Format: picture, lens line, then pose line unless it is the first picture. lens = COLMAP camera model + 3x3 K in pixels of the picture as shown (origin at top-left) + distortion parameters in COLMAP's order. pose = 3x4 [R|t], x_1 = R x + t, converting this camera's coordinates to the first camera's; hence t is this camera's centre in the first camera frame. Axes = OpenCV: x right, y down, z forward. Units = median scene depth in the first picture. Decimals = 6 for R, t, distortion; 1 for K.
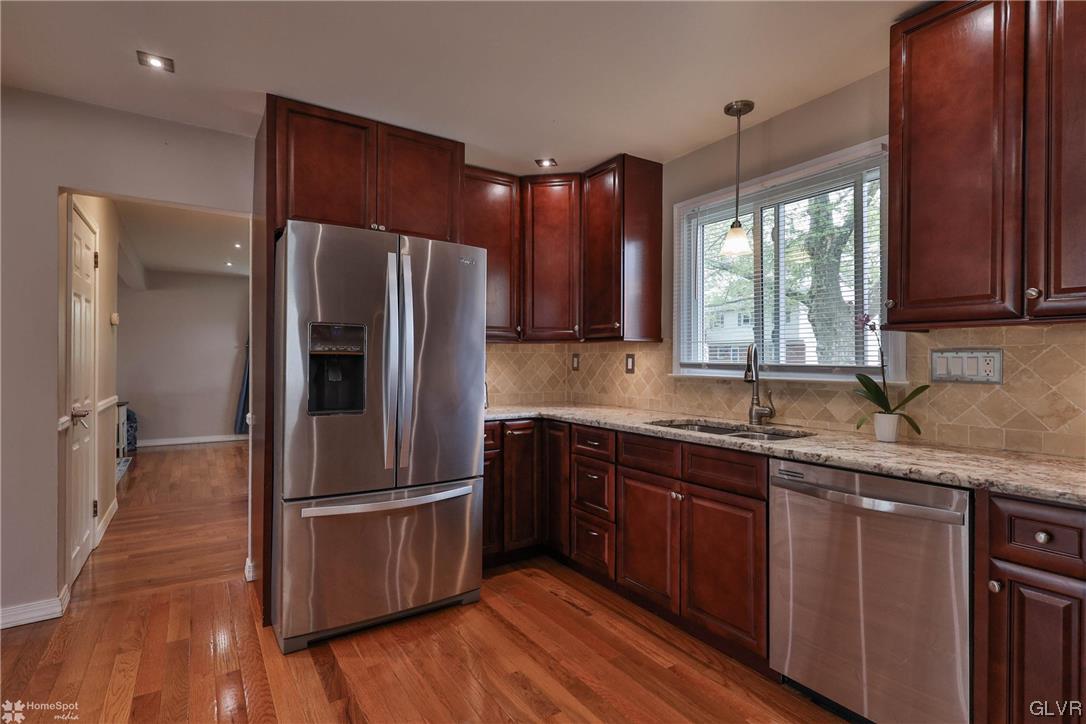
lens RADIAL K [[534.2, 0, 540.2], [0, 534.2, 362.1], [0, 0, 1]] dist [-0.000798, 0.000538]
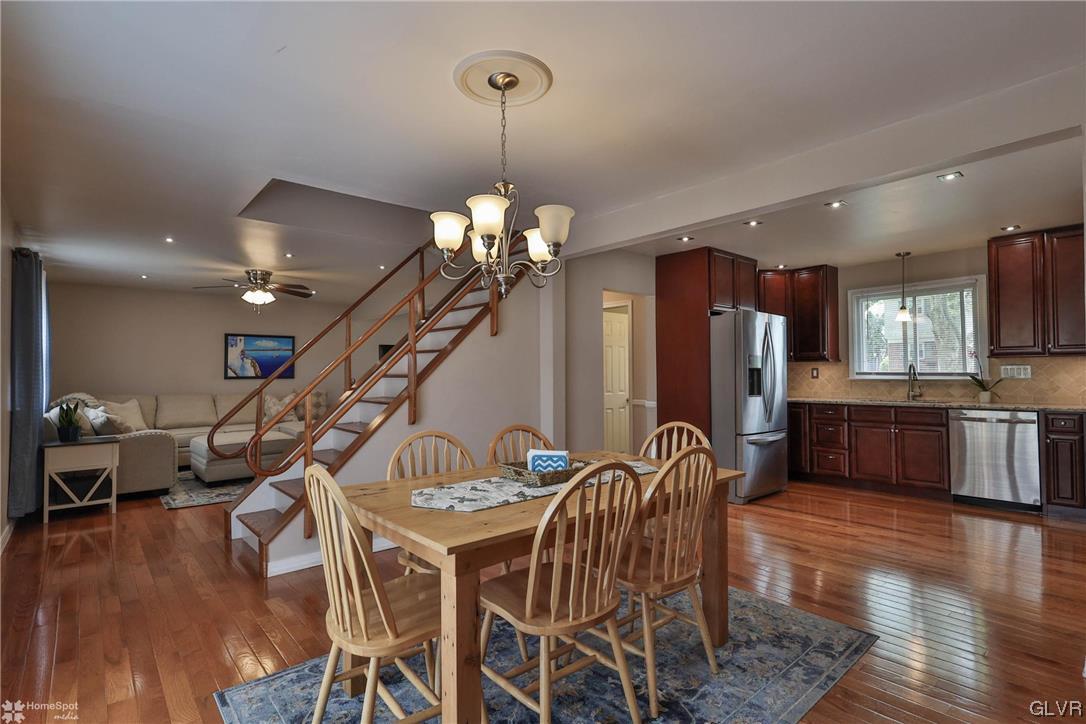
lens RADIAL K [[534.2, 0, 540.2], [0, 534.2, 362.1], [0, 0, 1]] dist [-0.000798, 0.000538]
pose [[0.990781, -0.007597, 0.135262, -1.361067], [0.011059, 0.999630, -0.024866, -0.000545], [-0.135023, 0.026133, 0.990498, -0.923920]]
